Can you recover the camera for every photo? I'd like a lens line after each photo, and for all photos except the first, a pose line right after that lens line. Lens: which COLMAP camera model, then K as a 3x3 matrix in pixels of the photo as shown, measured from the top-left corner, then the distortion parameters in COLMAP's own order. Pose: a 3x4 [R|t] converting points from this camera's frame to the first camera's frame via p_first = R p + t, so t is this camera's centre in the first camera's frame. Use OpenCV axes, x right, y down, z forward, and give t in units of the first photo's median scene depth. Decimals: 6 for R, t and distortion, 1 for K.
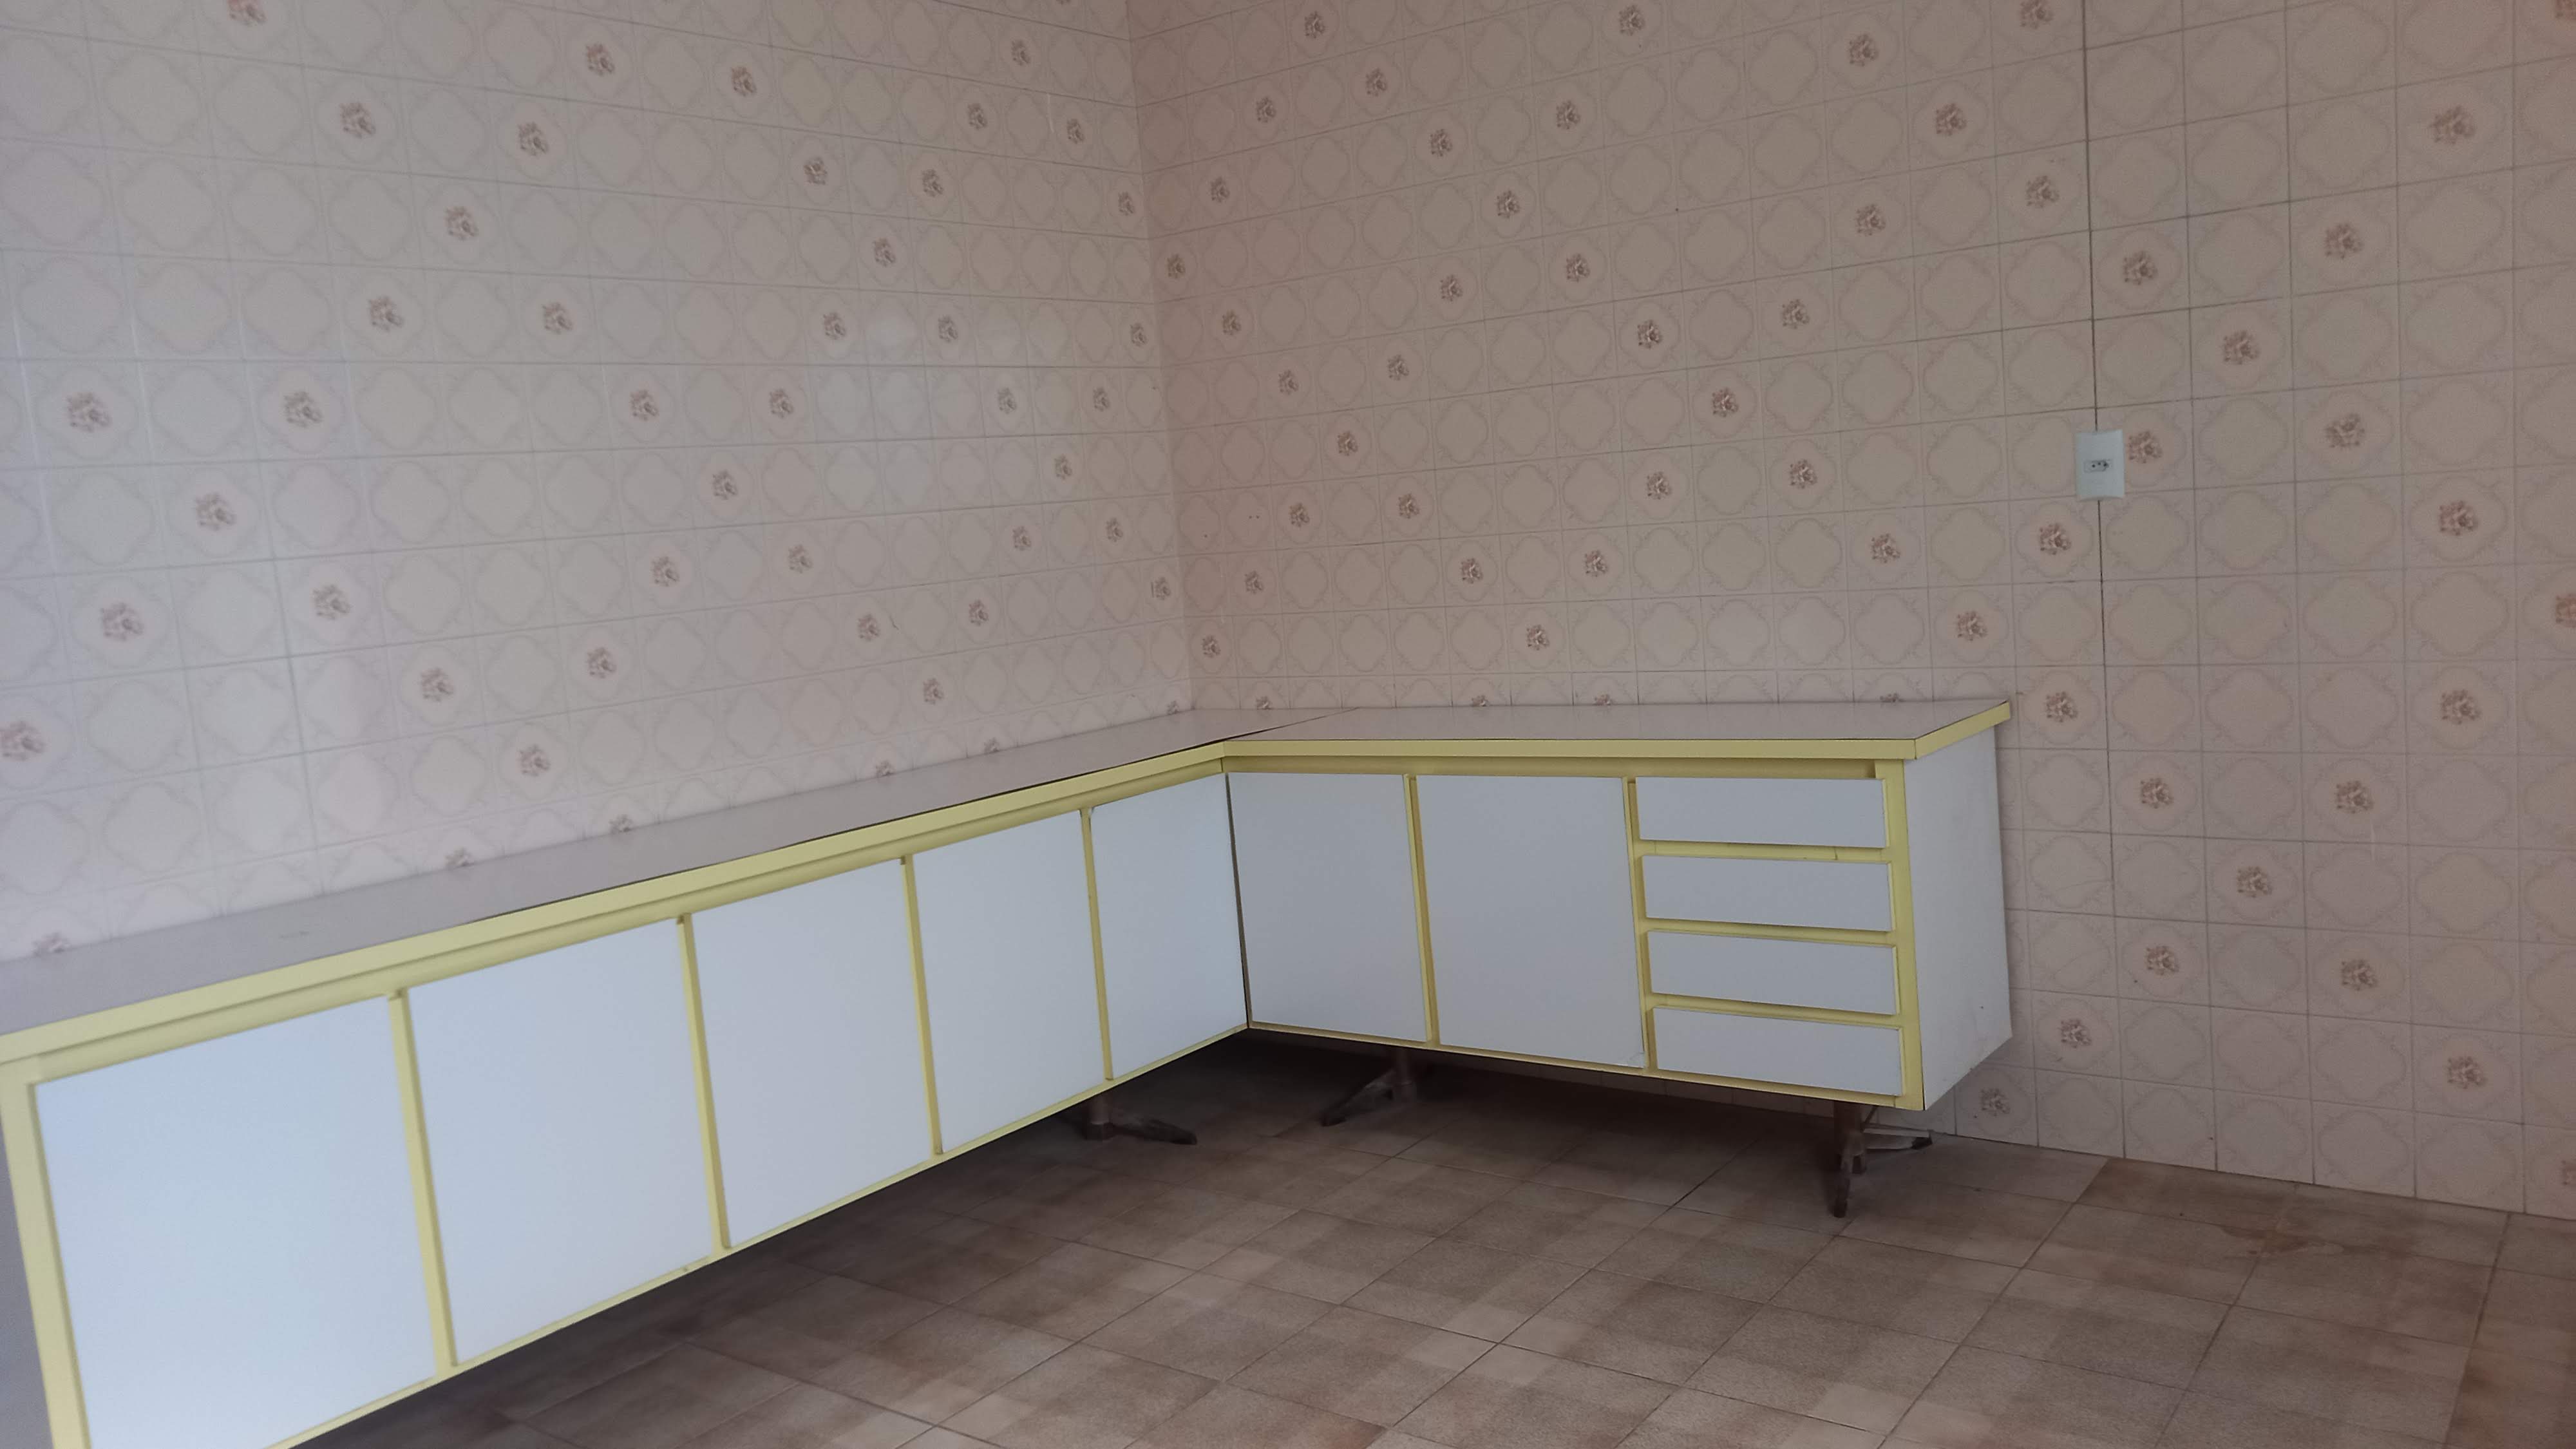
lens RADIAL K [[1915.3, 0, 1288.0], [0, 1915.3, 724.5], [0, 0, 1]] dist [0.105183, -0.127152]
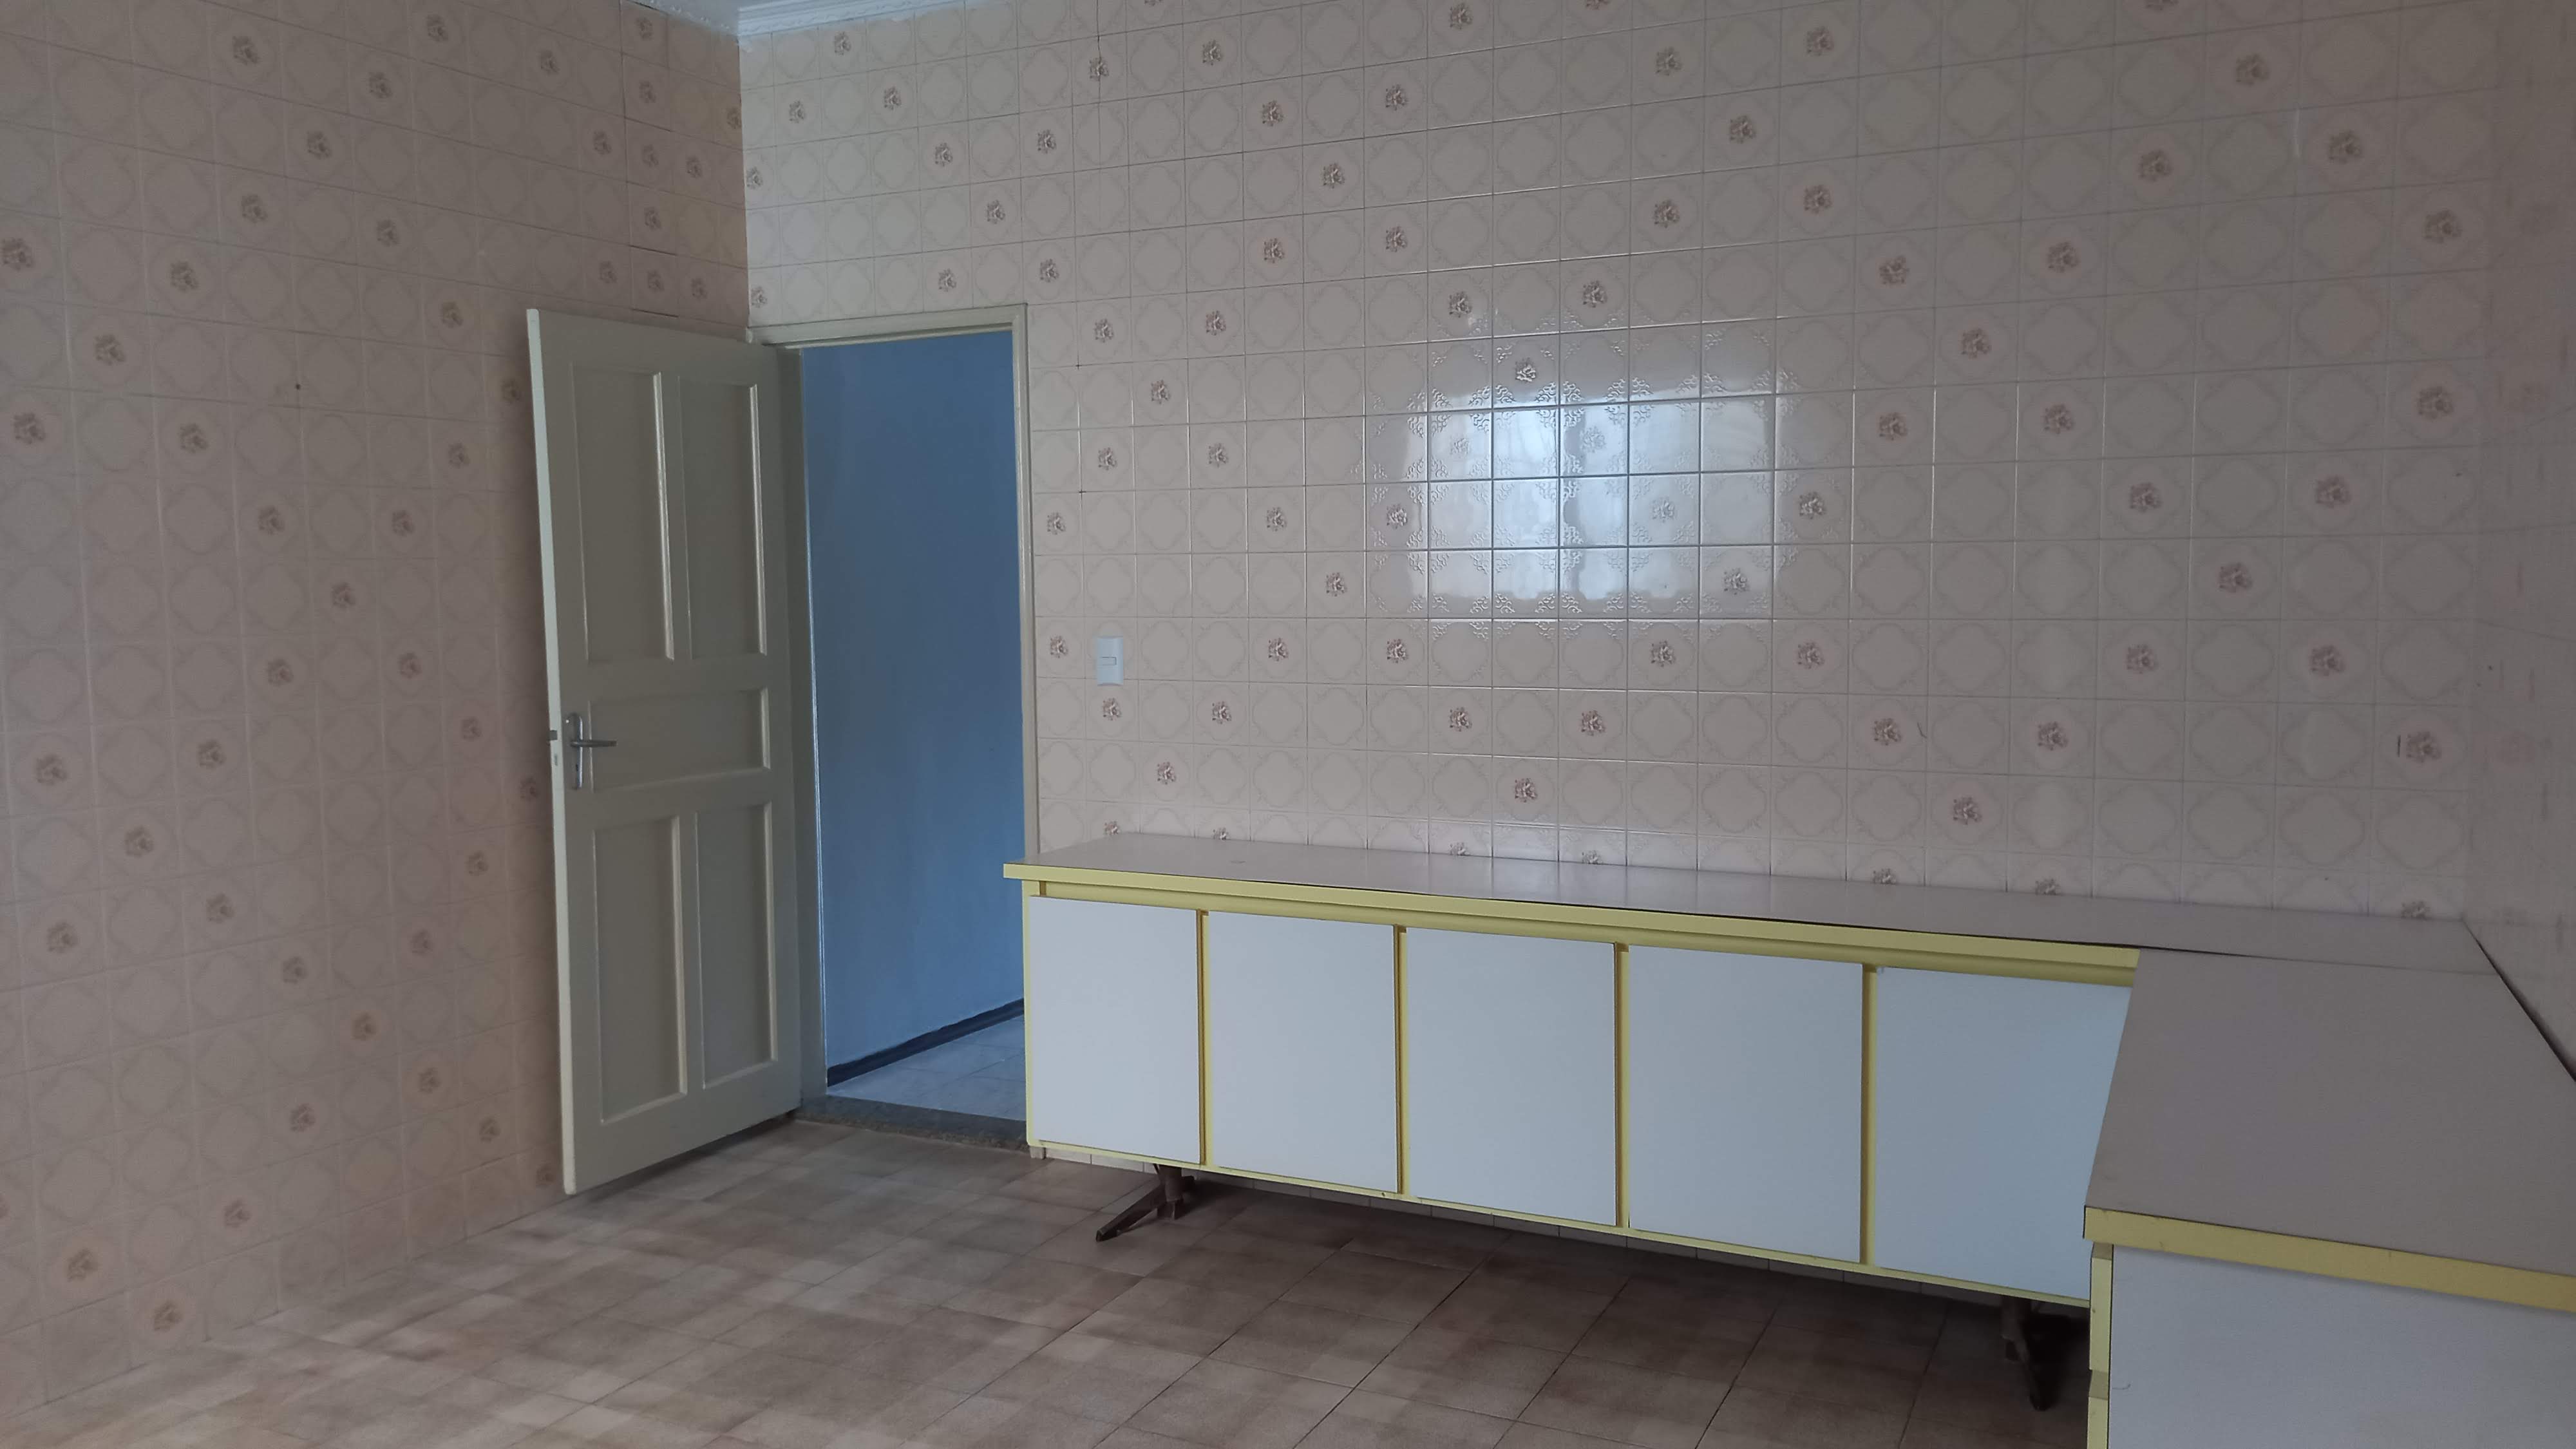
lens RADIAL K [[1915.3, 0, 1288.0], [0, 1915.3, 724.5], [0, 0, 1]] dist [0.105183, -0.127152]
pose [[0.190797, 0.161437, -0.968264, 0.707541], [-0.122974, 0.982544, 0.139586, -0.161011], [0.973896, 0.092438, 0.207319, 0.523759]]
